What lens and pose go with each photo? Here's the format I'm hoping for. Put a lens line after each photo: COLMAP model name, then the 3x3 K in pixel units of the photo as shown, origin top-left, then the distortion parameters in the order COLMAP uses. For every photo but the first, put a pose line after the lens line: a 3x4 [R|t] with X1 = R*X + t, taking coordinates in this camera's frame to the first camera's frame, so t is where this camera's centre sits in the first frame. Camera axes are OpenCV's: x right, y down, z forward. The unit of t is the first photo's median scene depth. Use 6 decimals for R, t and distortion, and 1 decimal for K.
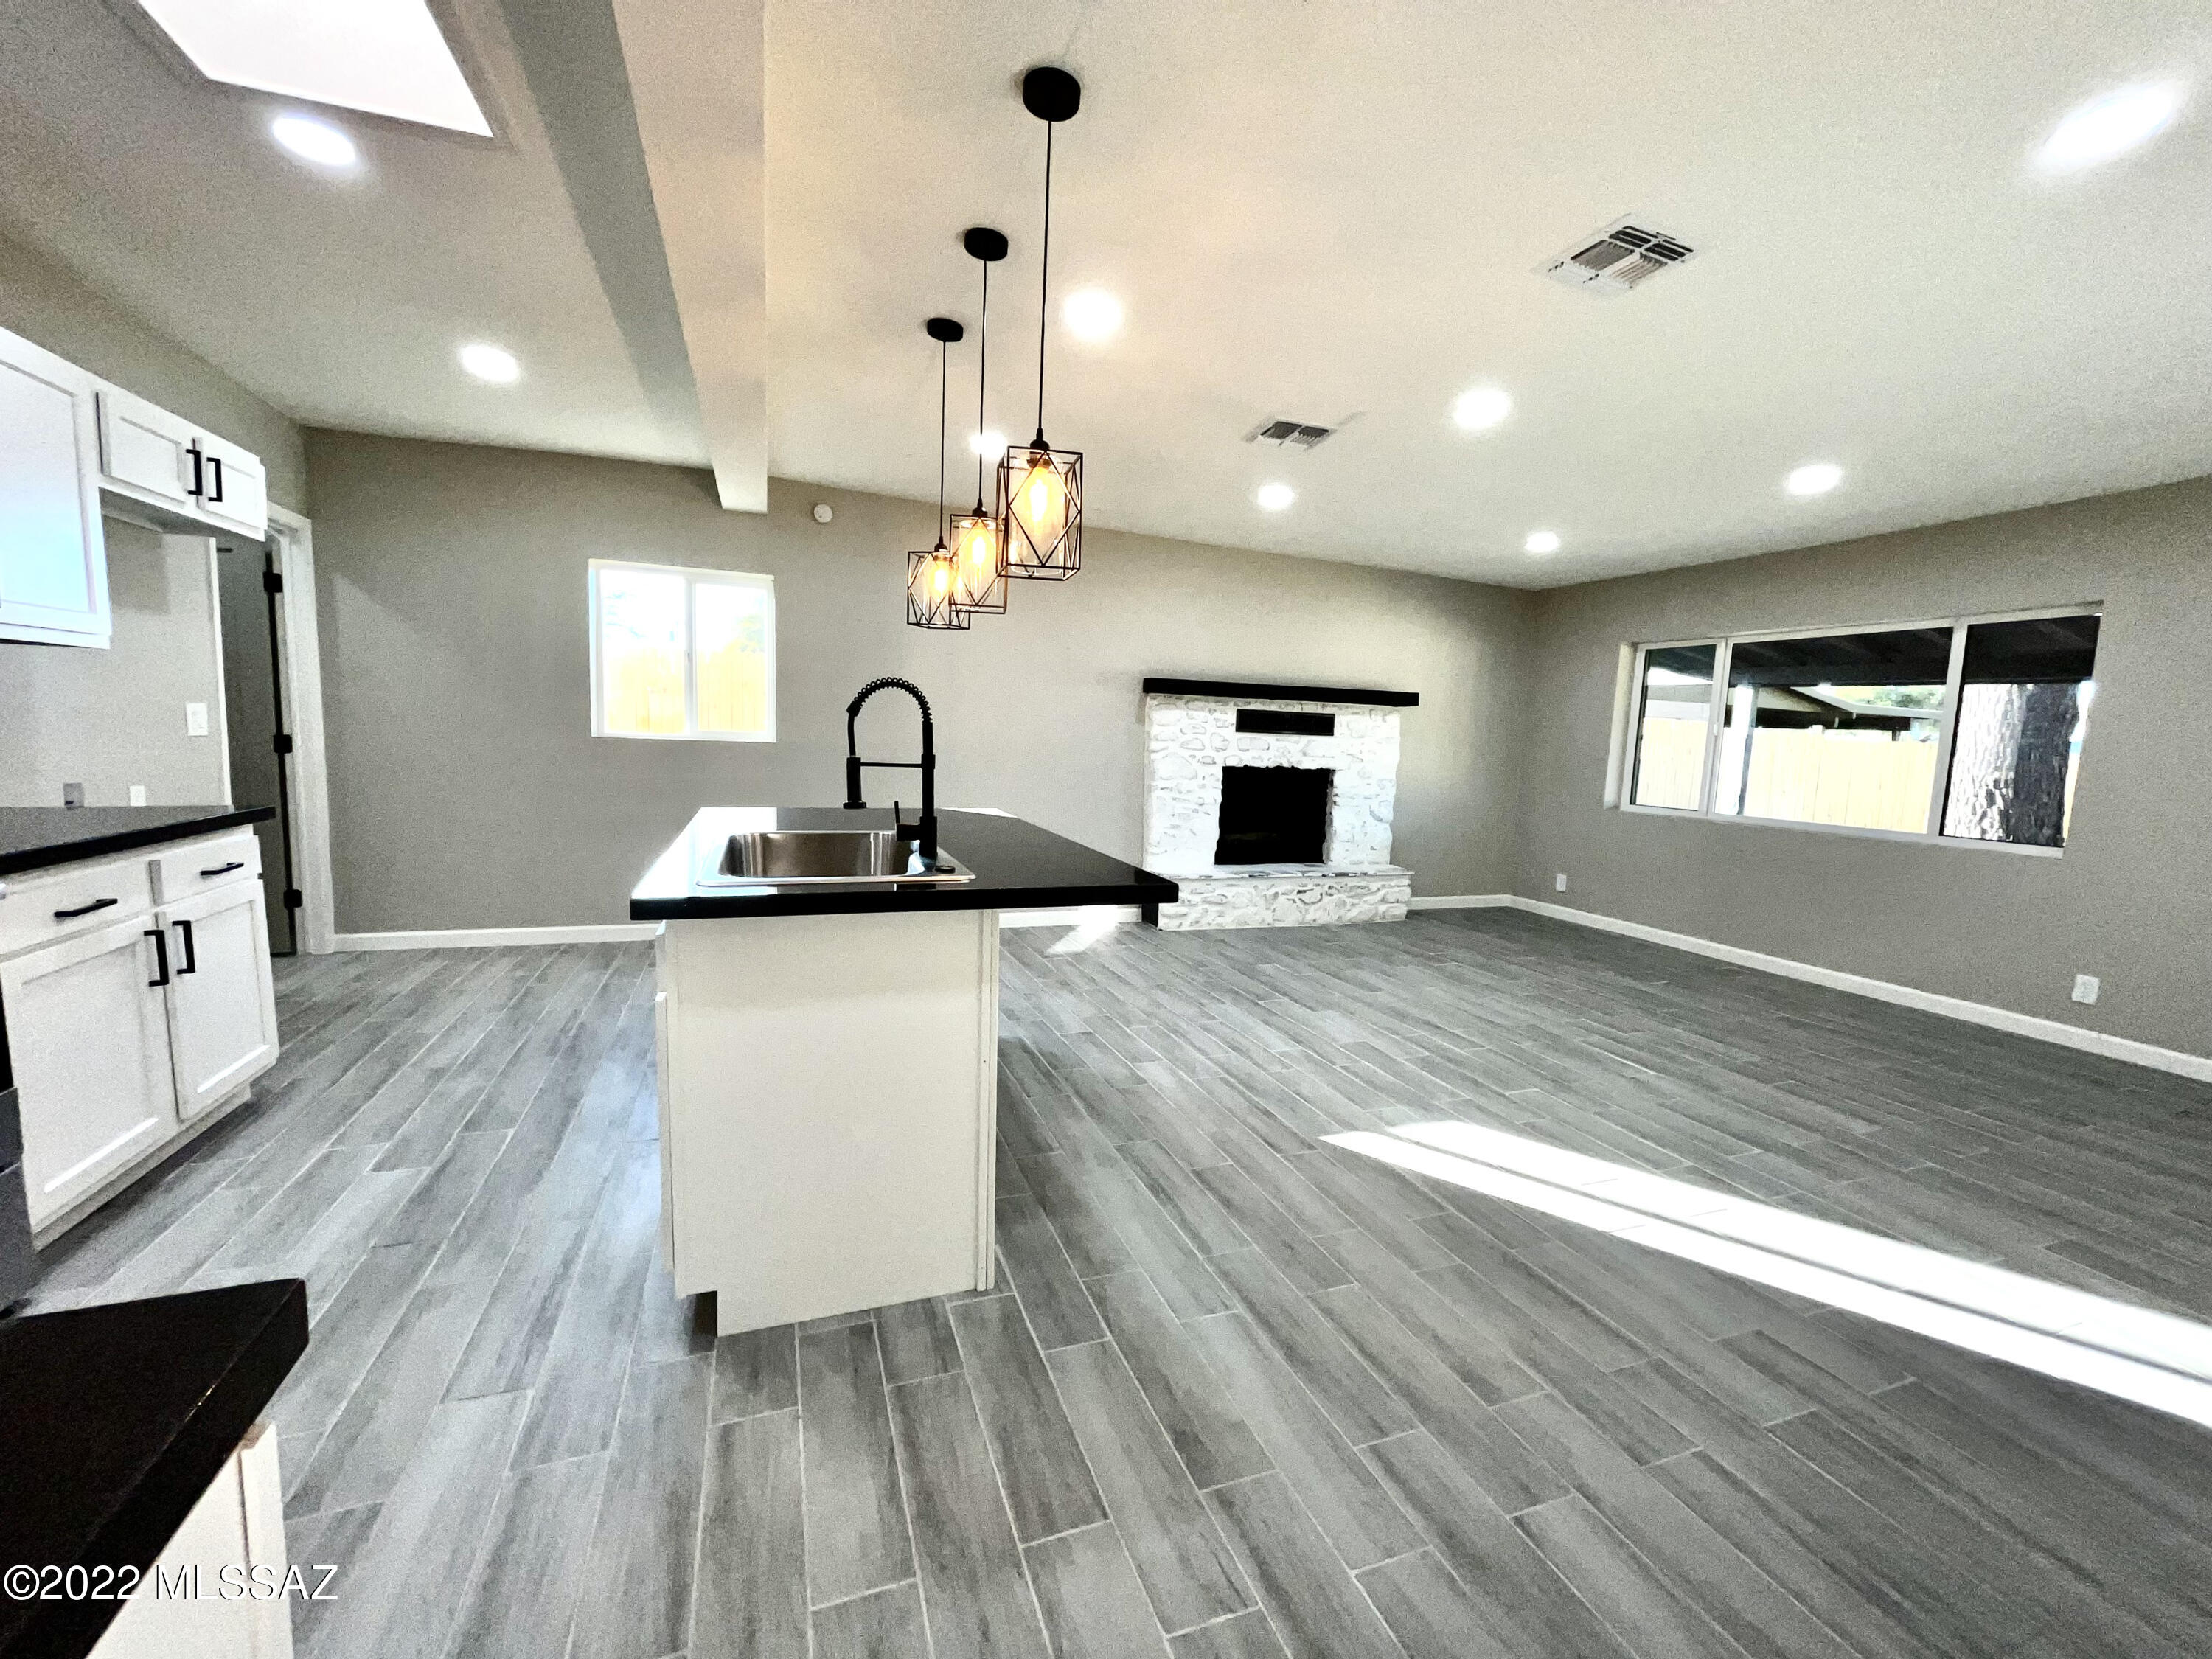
lens RADIAL K [[891.8, 0, 1094.3], [0, 891.8, 833.8], [0, 0, 1]] dist [0.000462, -0.000750]
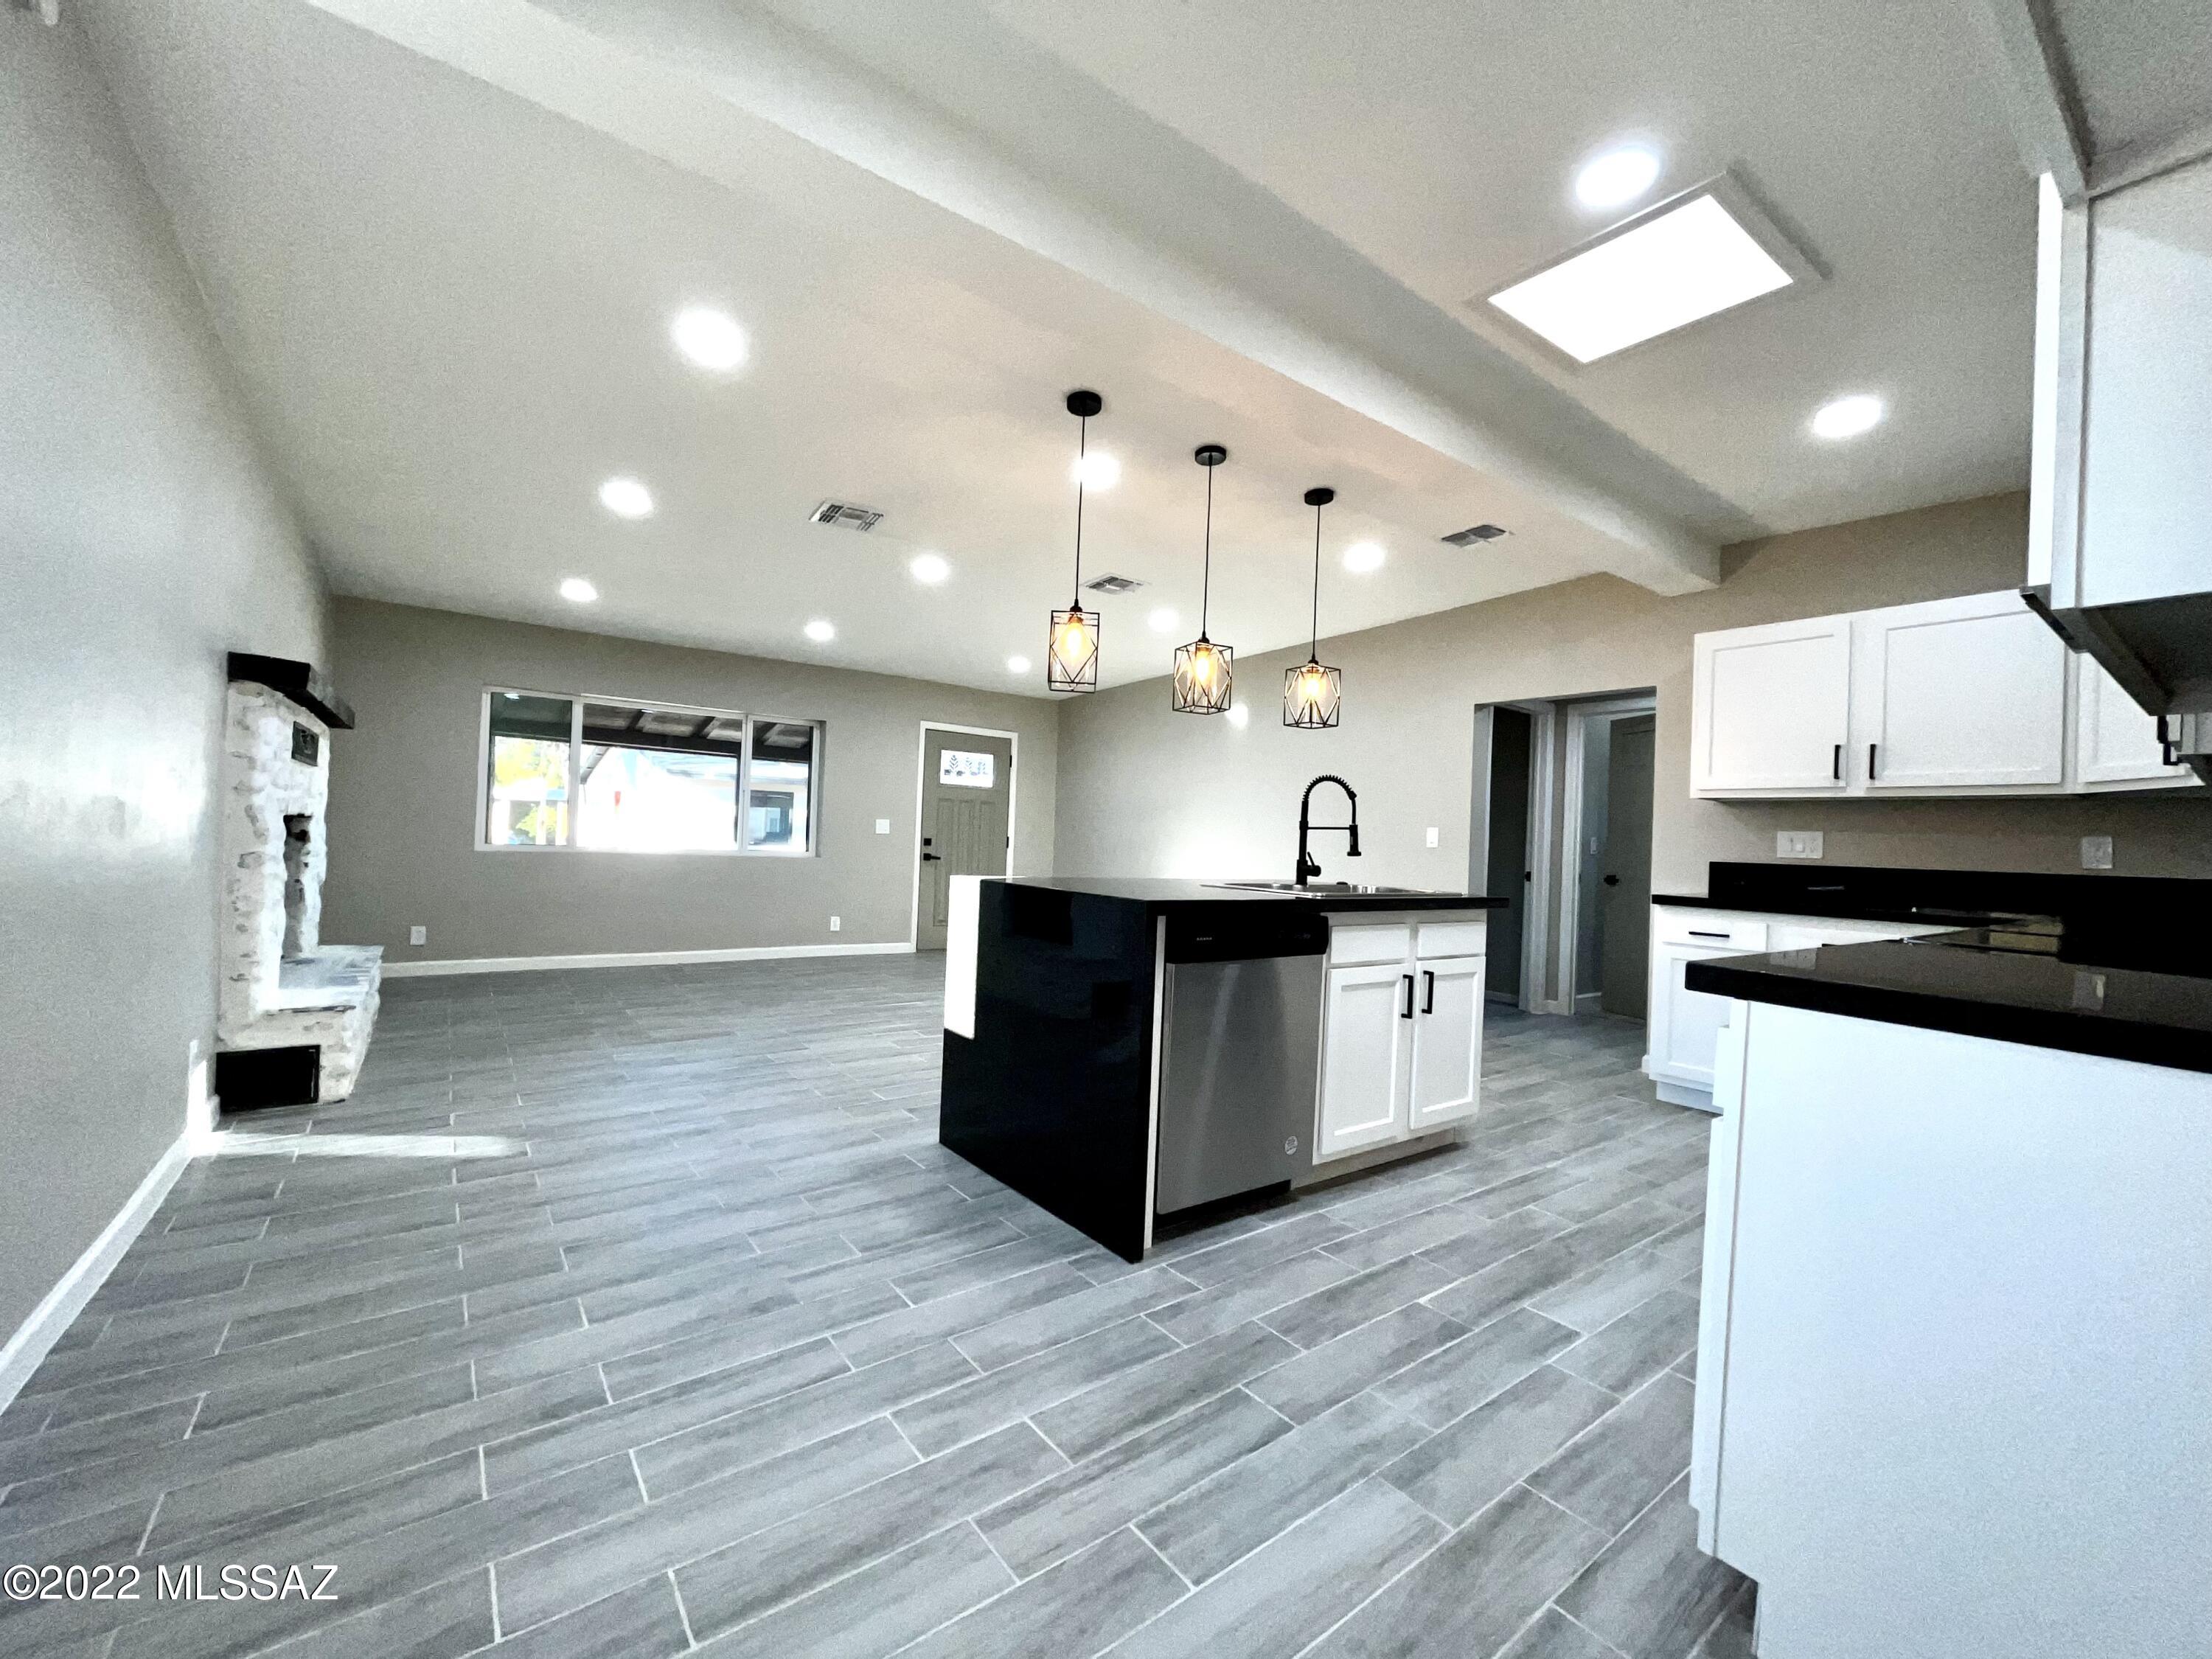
lens RADIAL K [[891.8, 0, 1091.6], [0, 891.8, 833.5], [0, 0, 1]] dist [0.000462, -0.000750]
pose [[-0.272963, -0.047780, 0.960837, -0.735086], [0.066367, 0.995451, 0.068355, -0.090005], [-0.959733, 0.082427, -0.268550, 0.813689]]
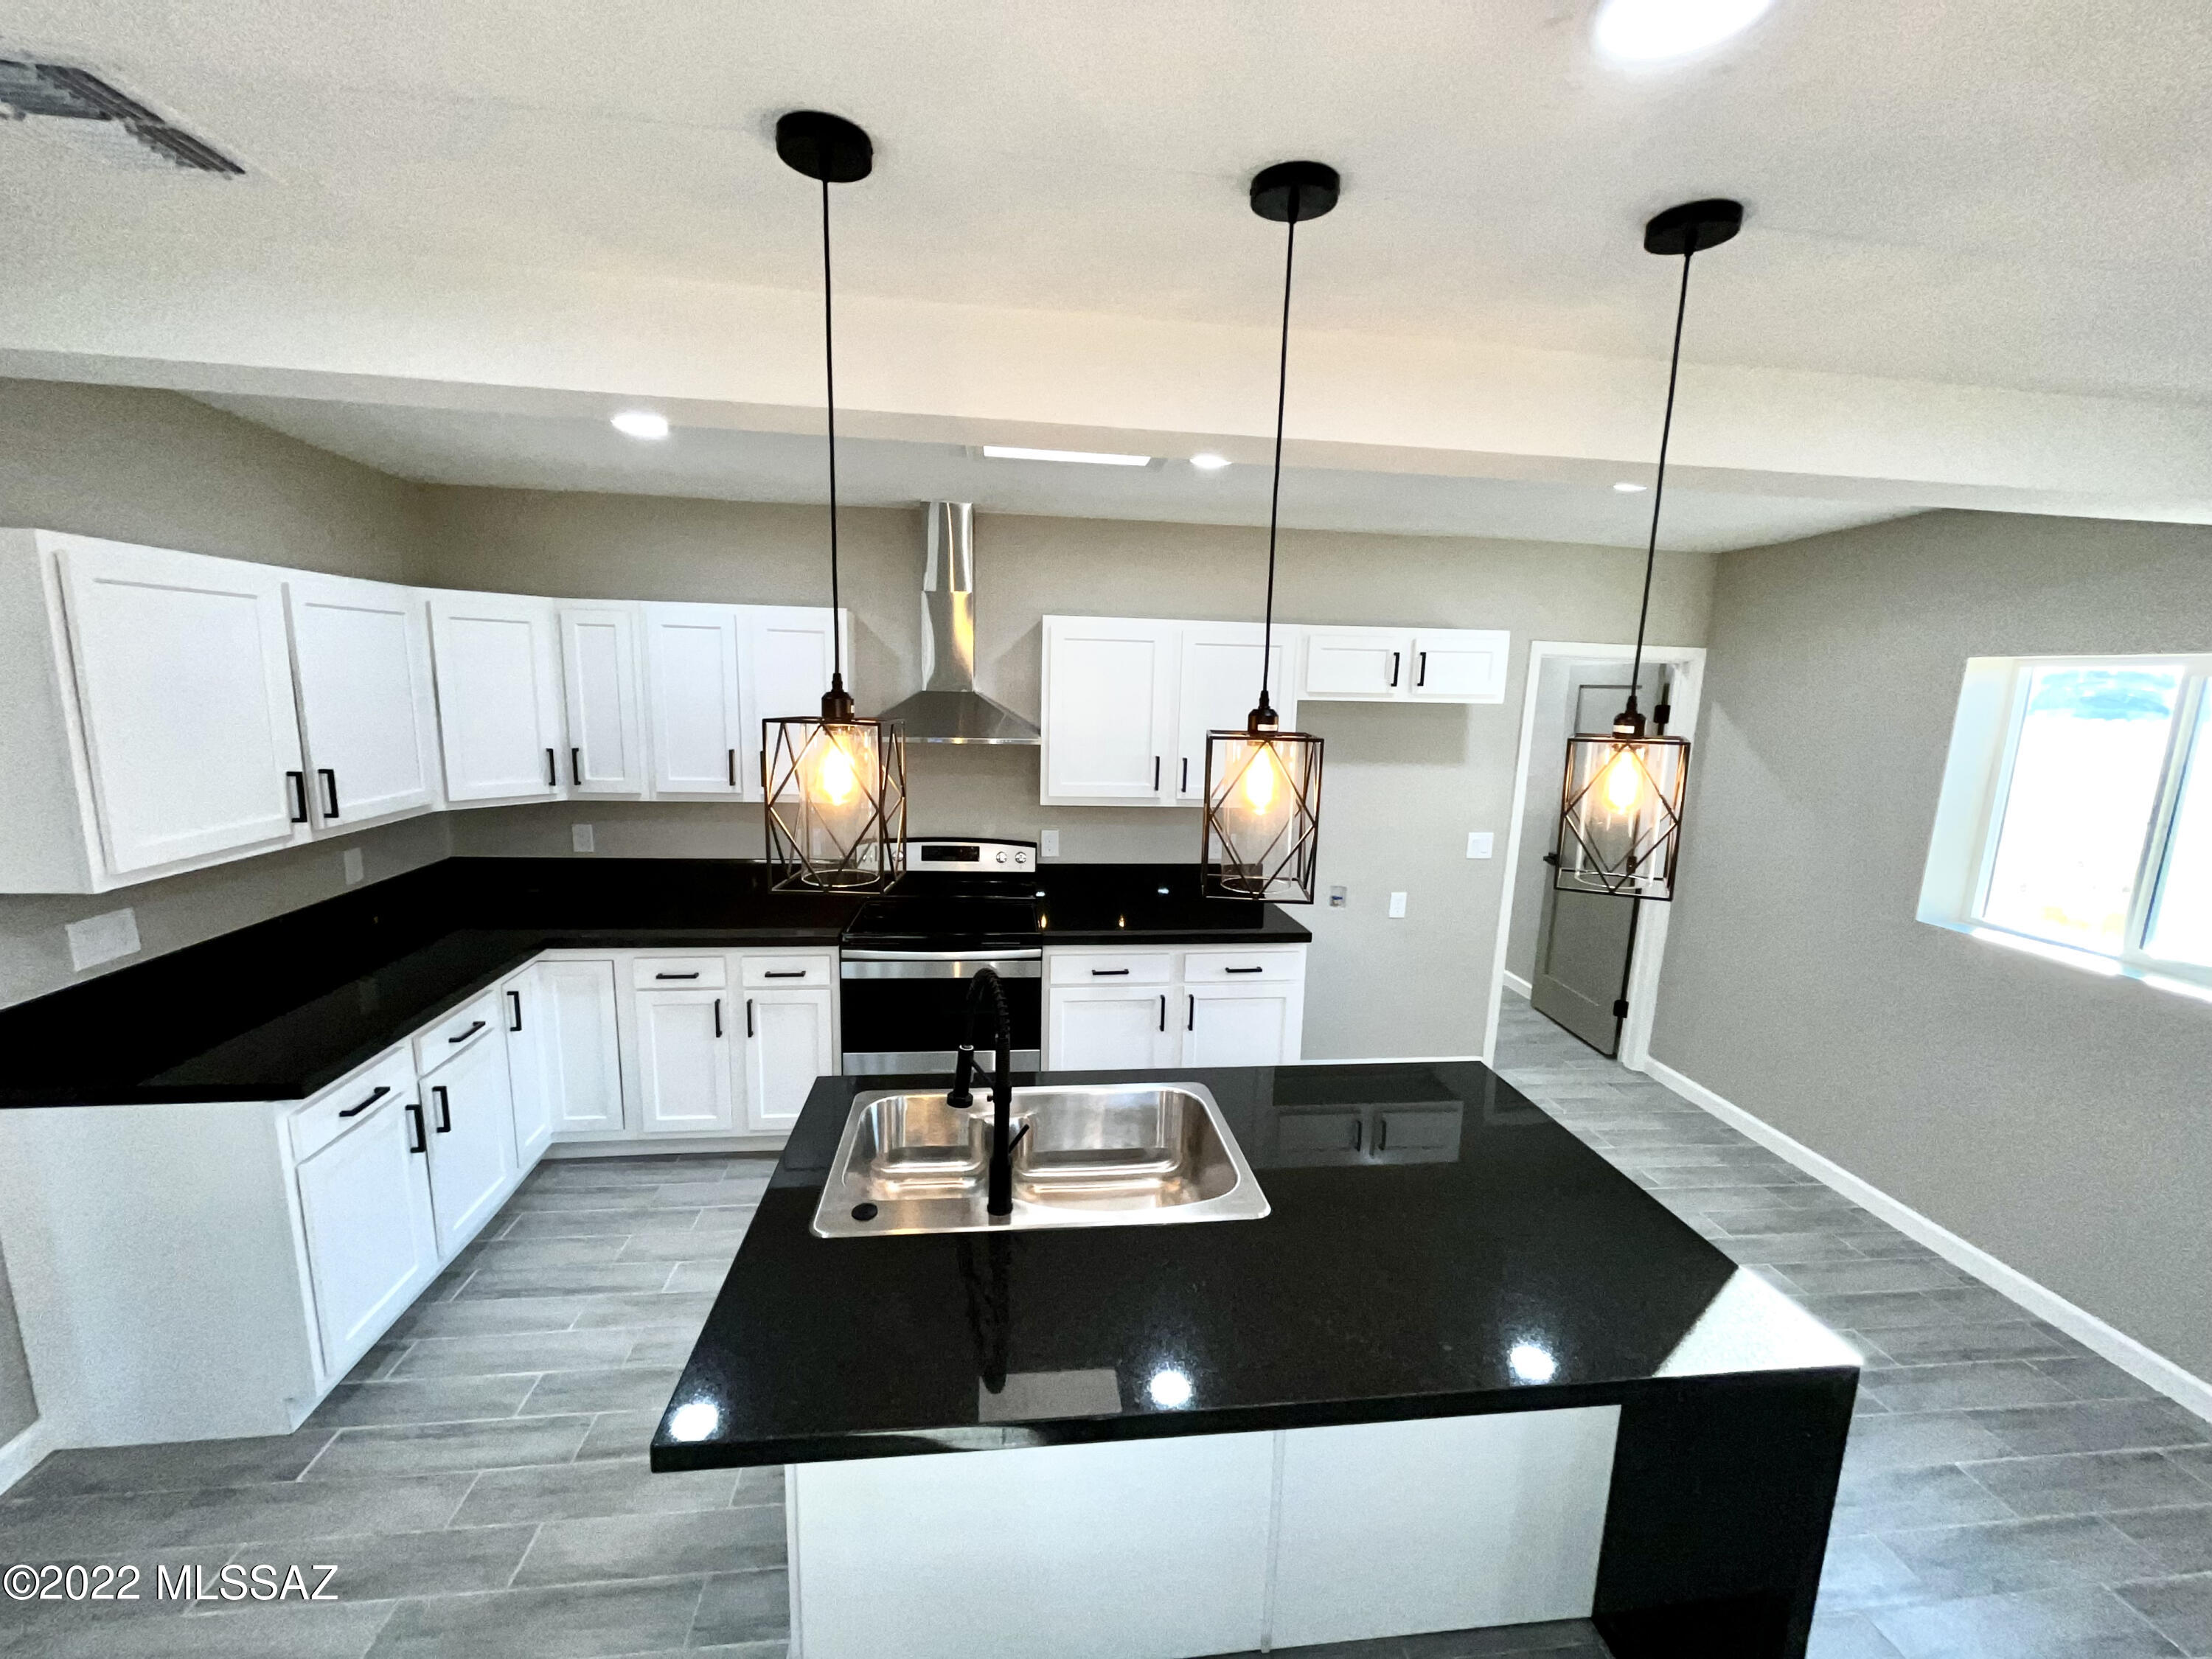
lens RADIAL K [[891.8, 0, 1099.3], [0, 891.8, 833.4], [0, 0, 1]] dist [0.000462, -0.000750]
pose [[-0.230651, 0.121740, -0.965391, 0.218925], [-0.153774, 0.975114, 0.159706, -0.187566], [0.960809, 0.185288, -0.206190, 0.539515]]
